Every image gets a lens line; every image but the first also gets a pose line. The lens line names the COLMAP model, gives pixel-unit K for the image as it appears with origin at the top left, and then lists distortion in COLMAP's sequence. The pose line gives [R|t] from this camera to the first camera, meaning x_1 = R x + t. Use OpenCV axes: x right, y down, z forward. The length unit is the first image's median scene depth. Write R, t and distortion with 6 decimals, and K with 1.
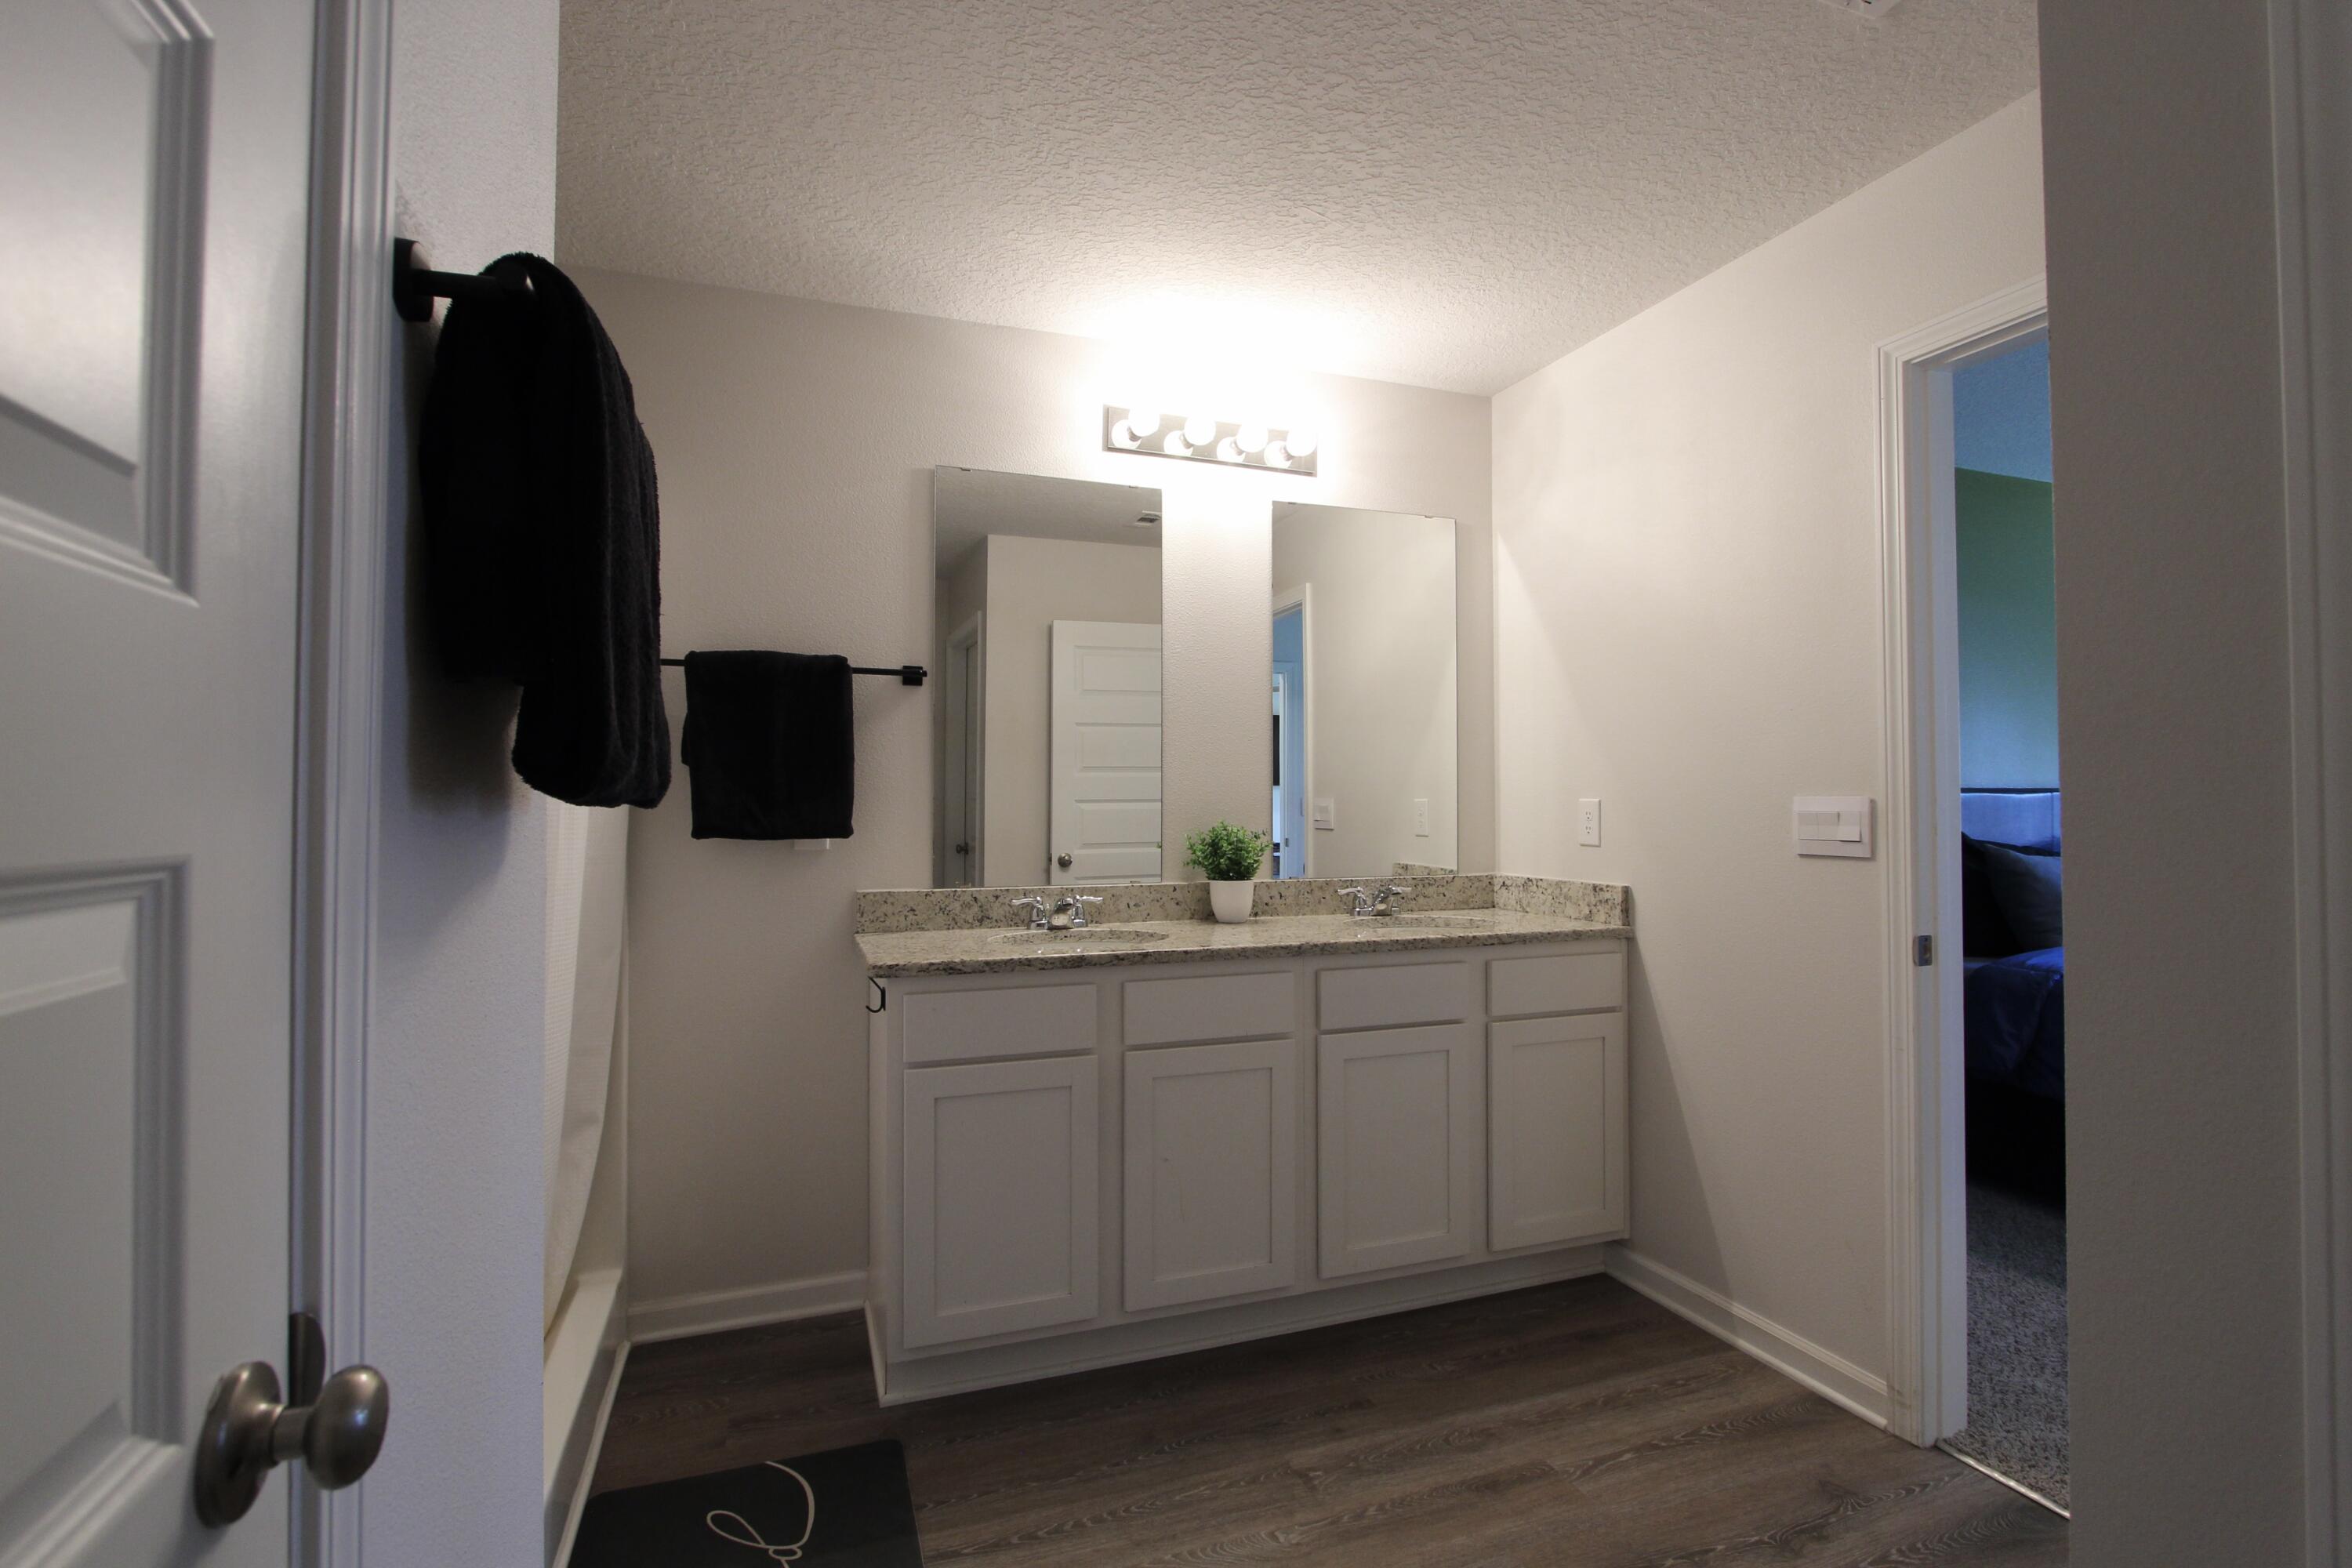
lens RADIAL K [[1087.9, 0, 1175.5], [0, 1087.9, 778.7], [0, 0, 1]] dist [-0.014872, 0.001209]
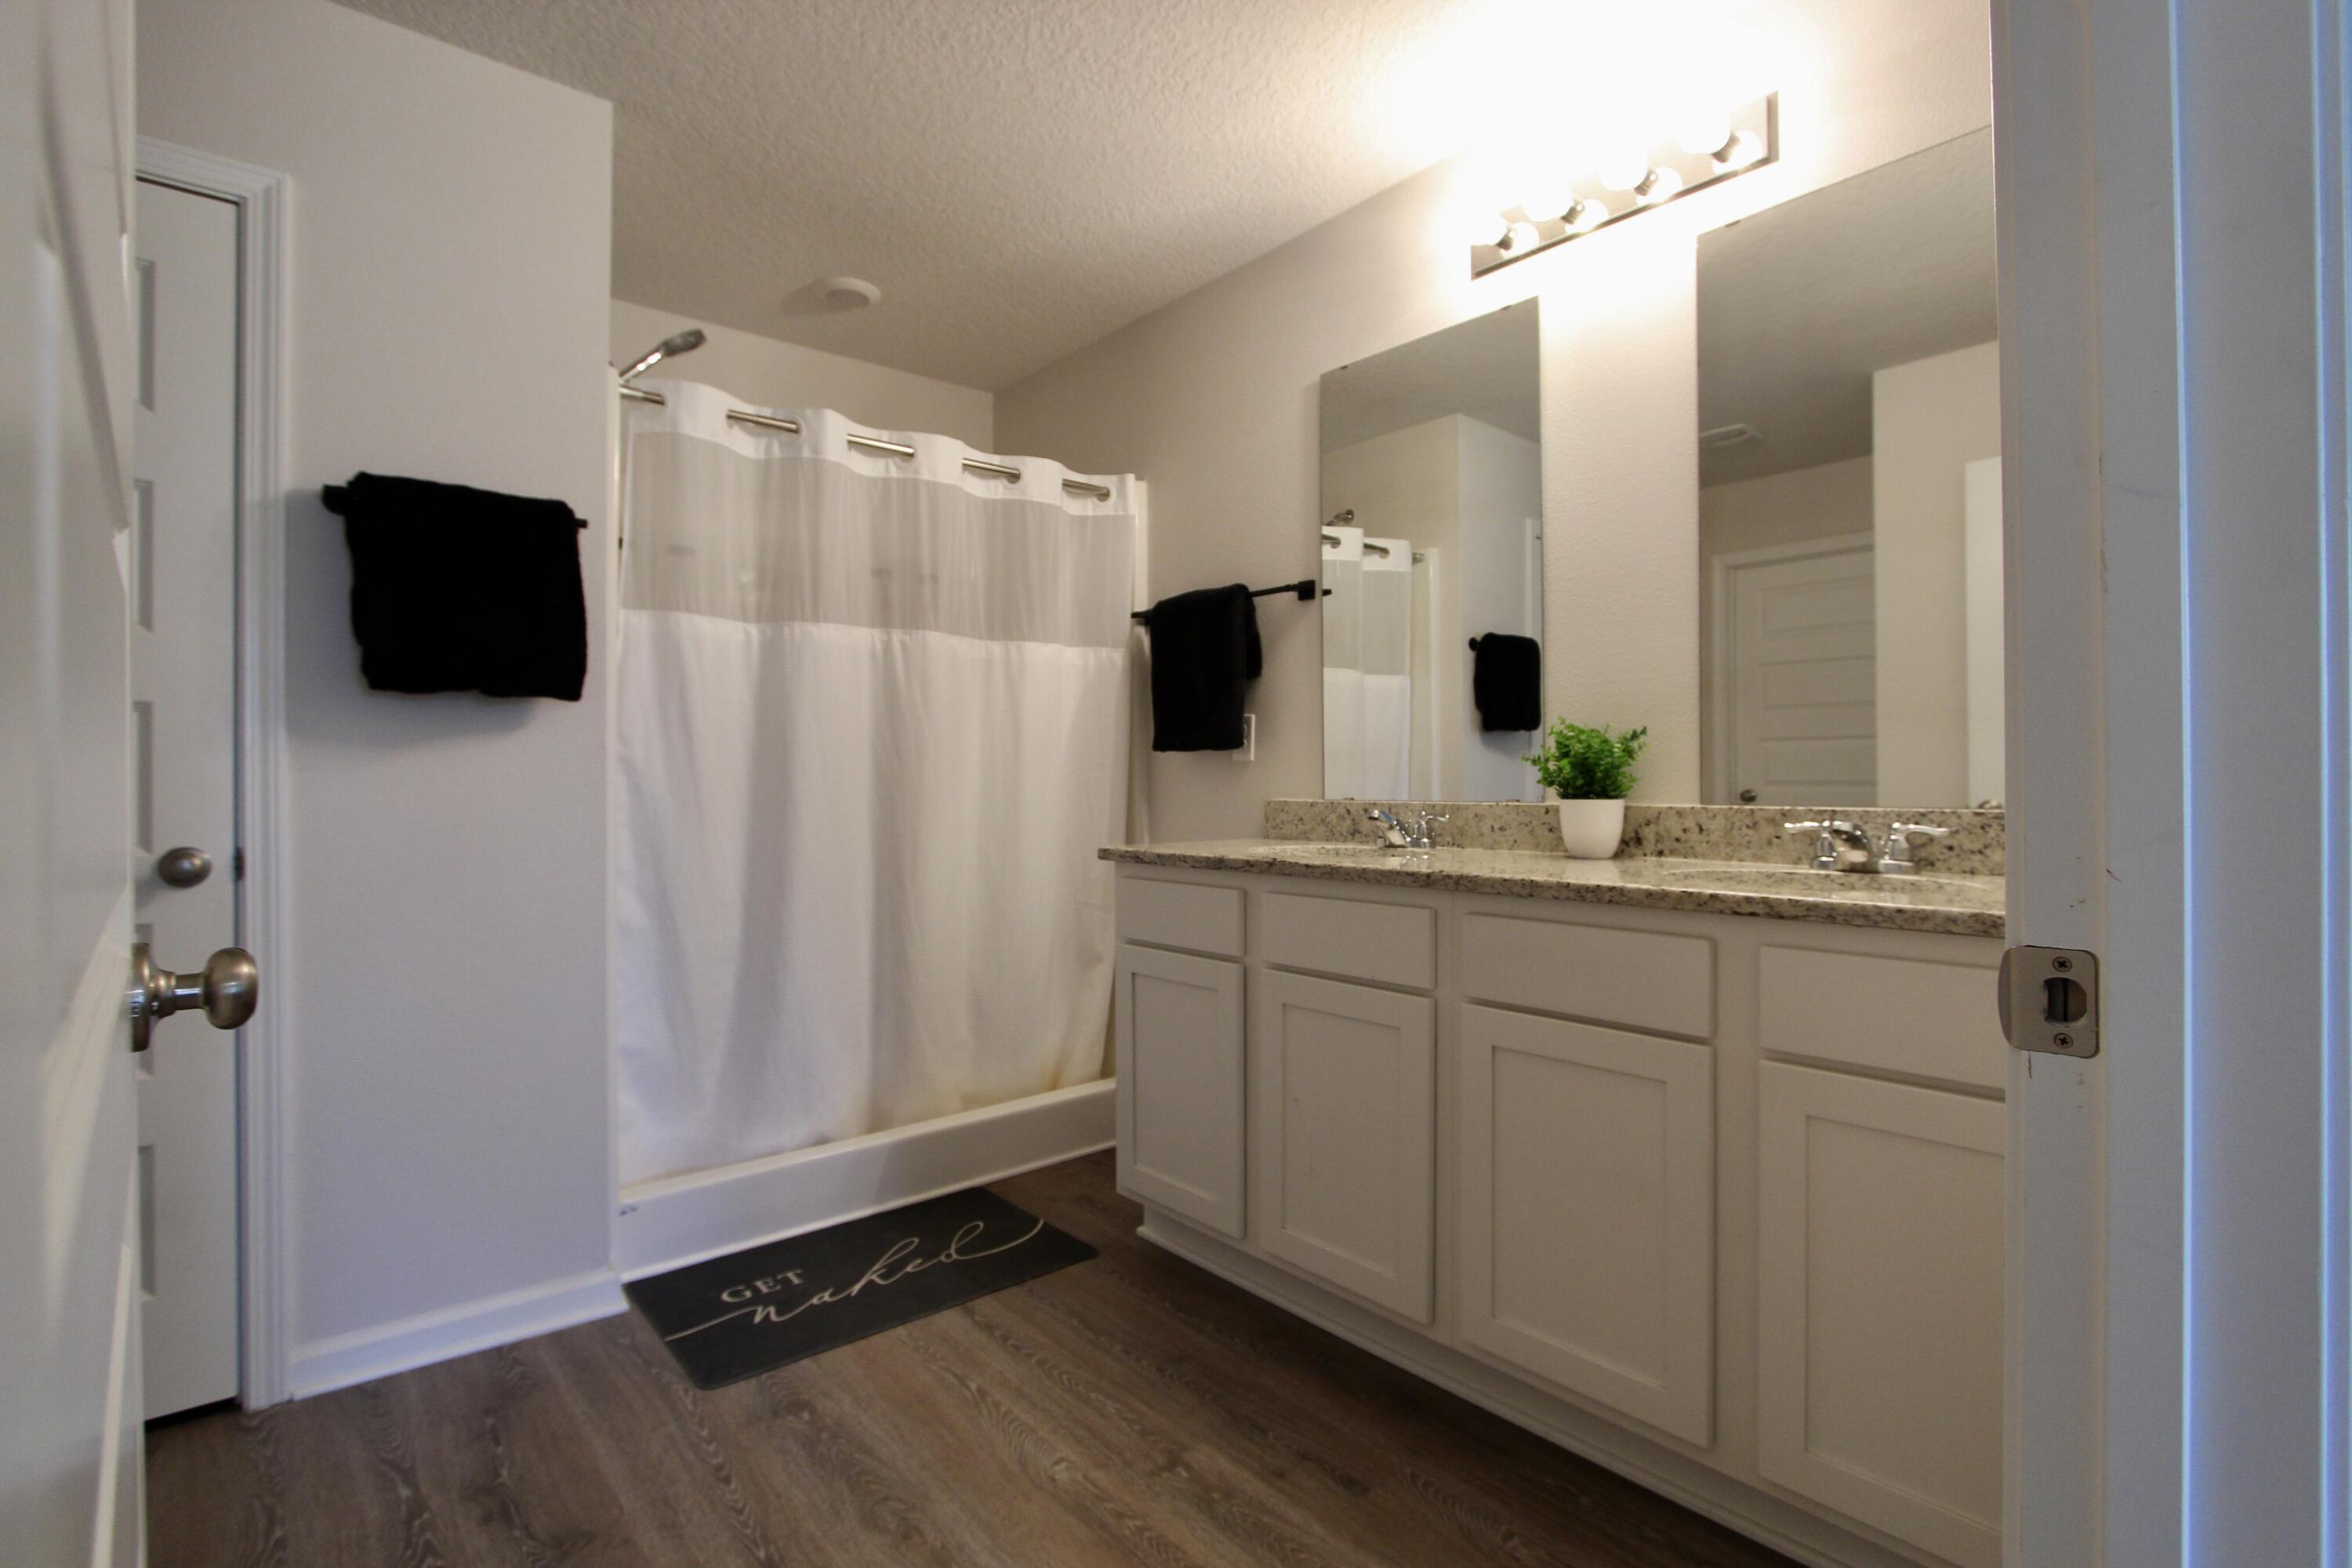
lens RADIAL K [[1087.9, 0, 1175.5], [0, 1087.9, 778.7], [0, 0, 1]] dist [-0.014872, 0.001209]
pose [[0.351457, -0.001964, -0.936202, 0.815683], [0.027540, 0.999587, 0.008242, 0.085069], [0.935799, -0.028680, 0.351366, 0.635073]]
